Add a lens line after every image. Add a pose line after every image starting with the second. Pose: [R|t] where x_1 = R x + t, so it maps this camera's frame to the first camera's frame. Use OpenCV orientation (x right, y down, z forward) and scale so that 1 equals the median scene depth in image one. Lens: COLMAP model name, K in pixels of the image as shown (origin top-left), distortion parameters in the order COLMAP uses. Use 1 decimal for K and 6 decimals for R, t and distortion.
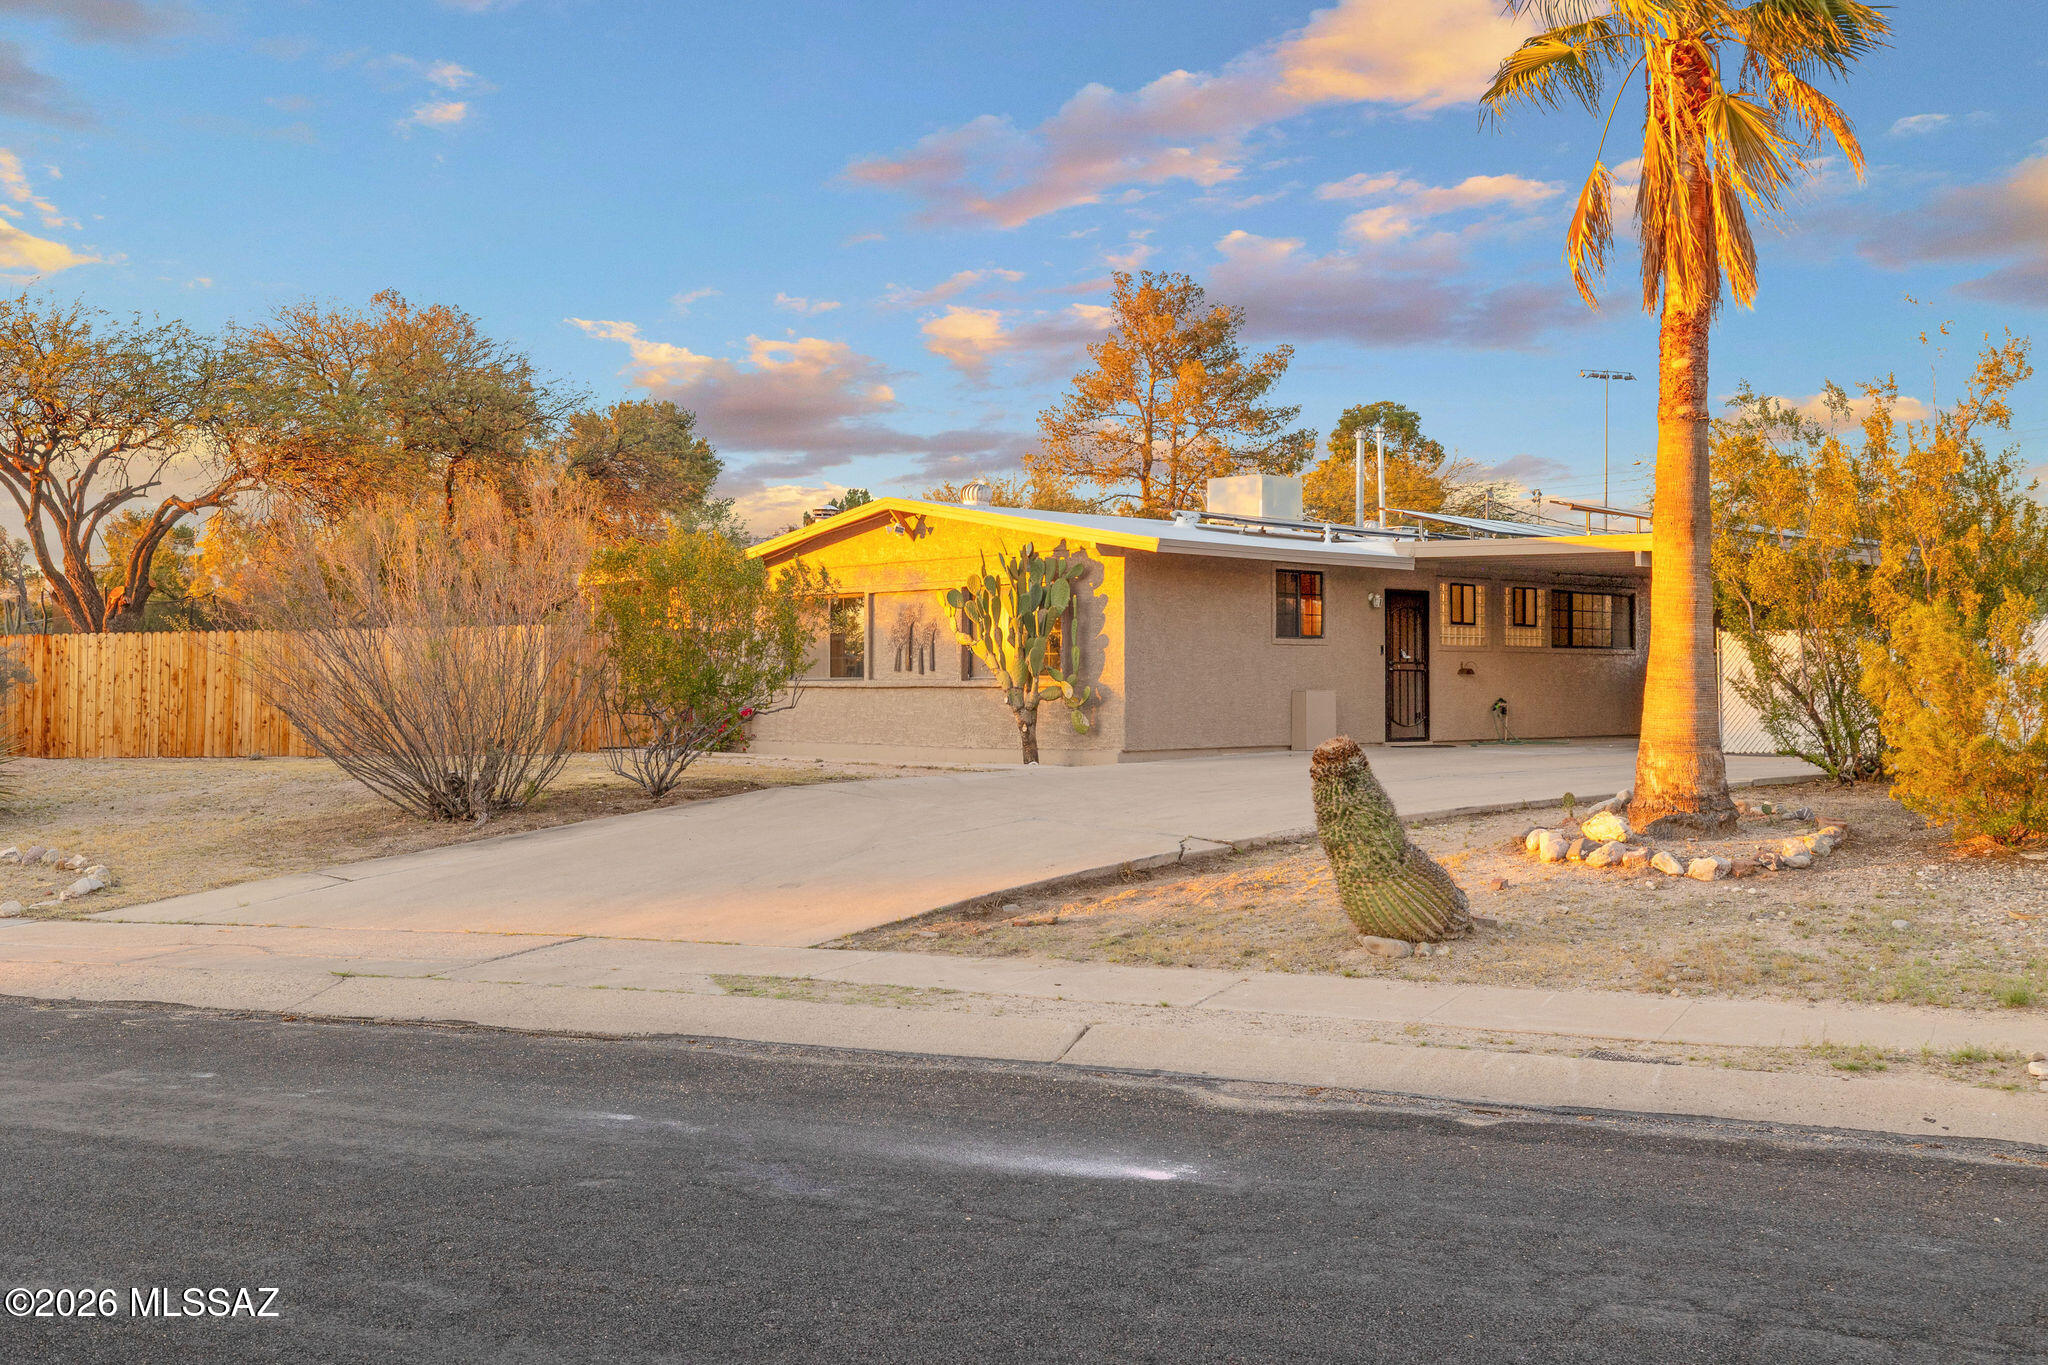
lens RADIAL K [[2018.1, 0, 1022.3], [0, 2018.1, 672.1], [0, 0, 1]] dist [0.008418, 0.000000]
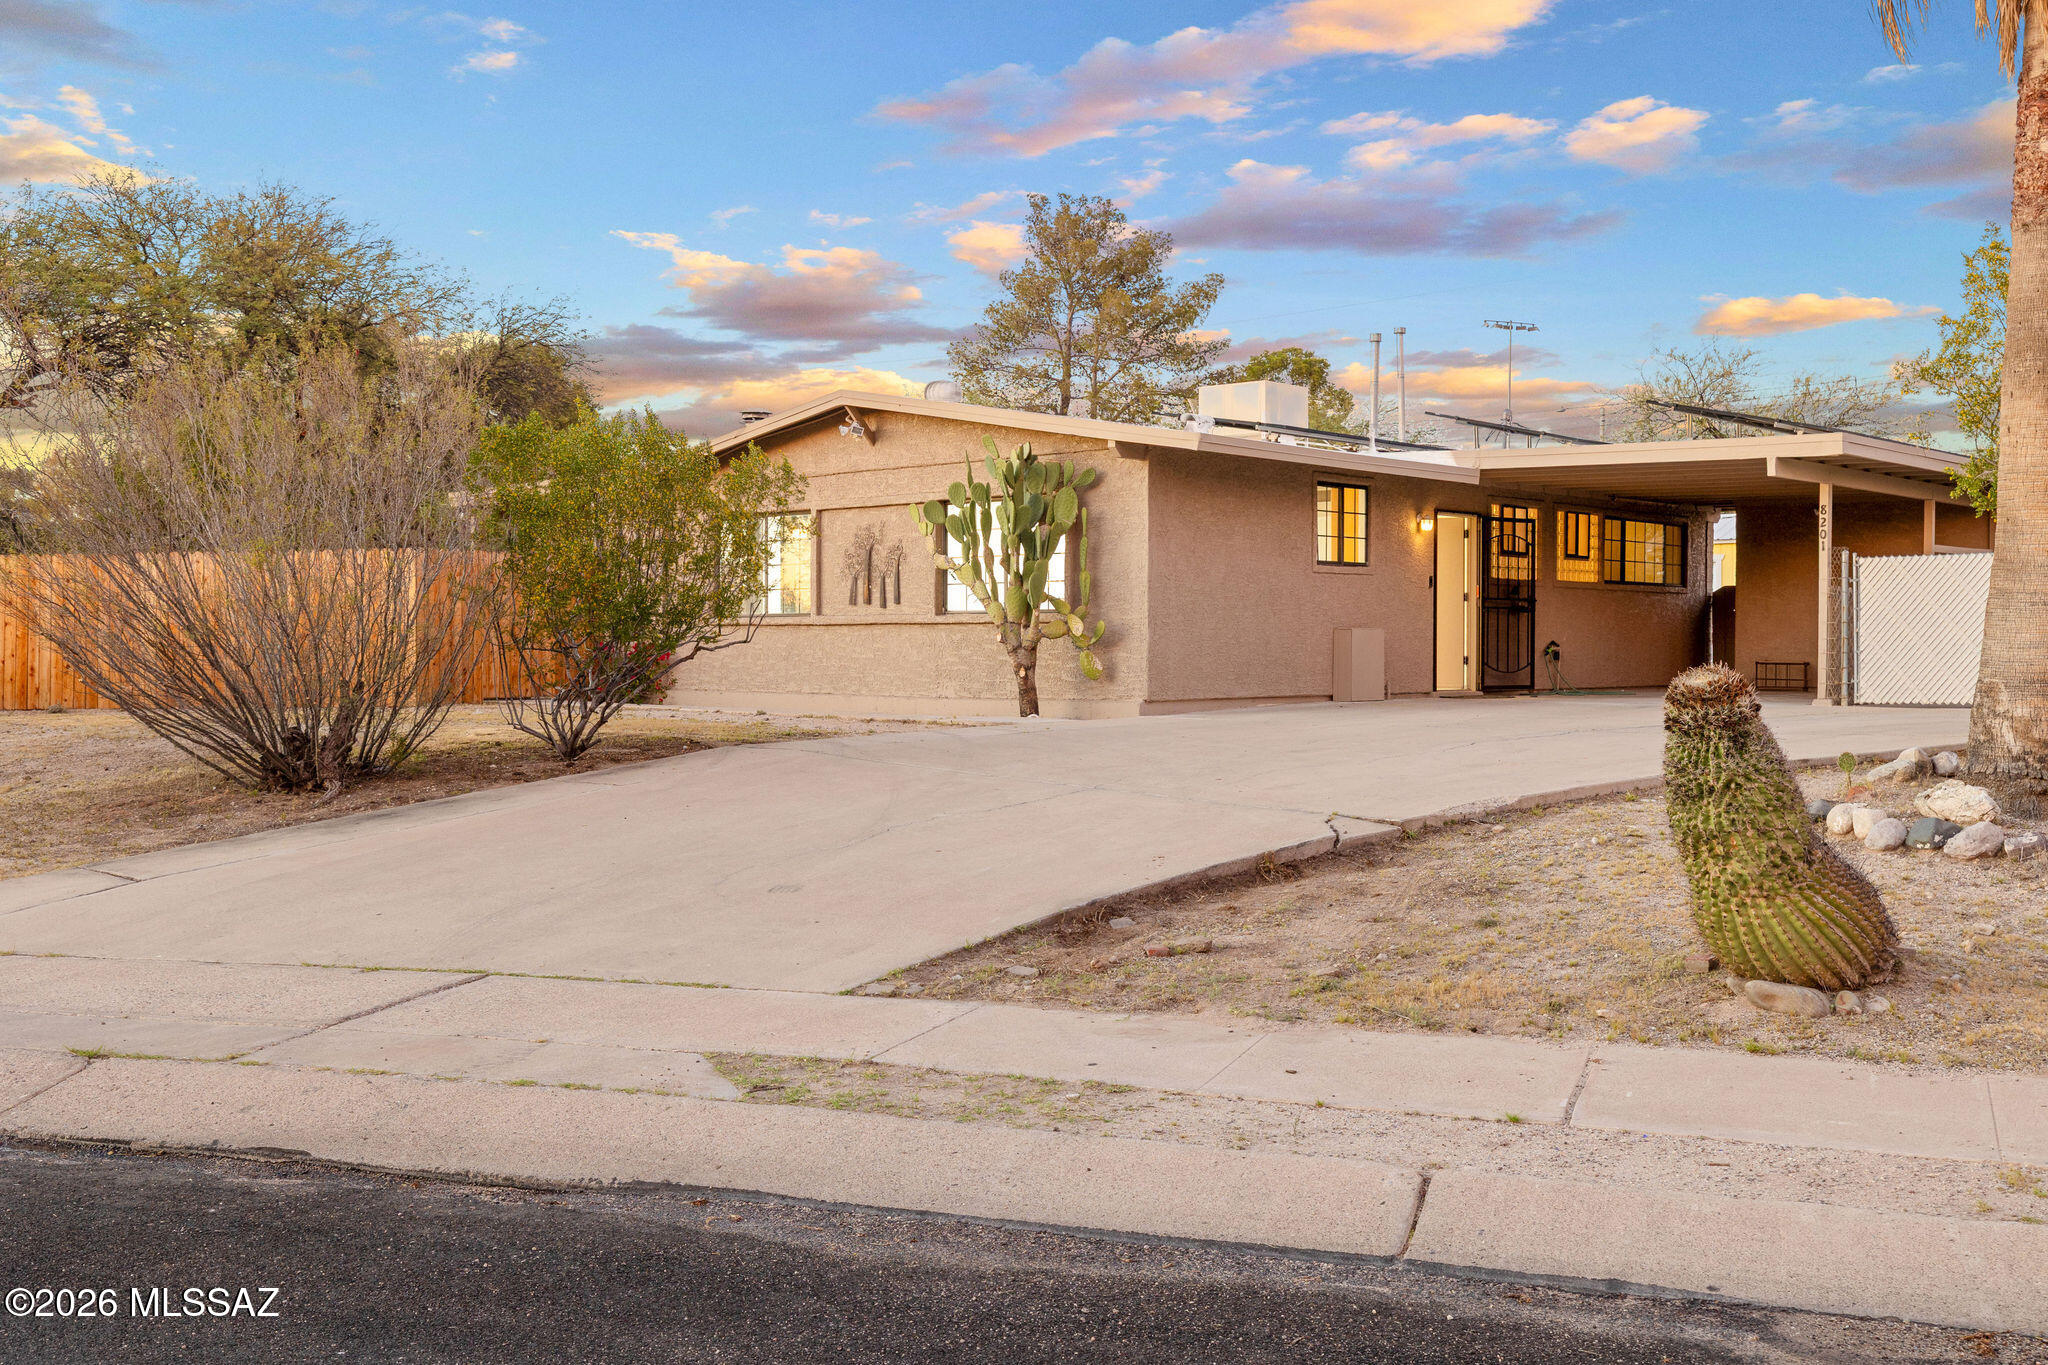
lens RADIAL K [[2018.1, 0, 1028.5], [0, 2018.1, 698.3], [0, 0, 1]] dist [0.008418, 0.000000]
pose [[0.997966, 0.000380, 0.063745, -0.057551], [-0.002522, 0.999435, 0.033521, 0.013268], [-0.063697, -0.033614, 0.997403, 0.234691]]
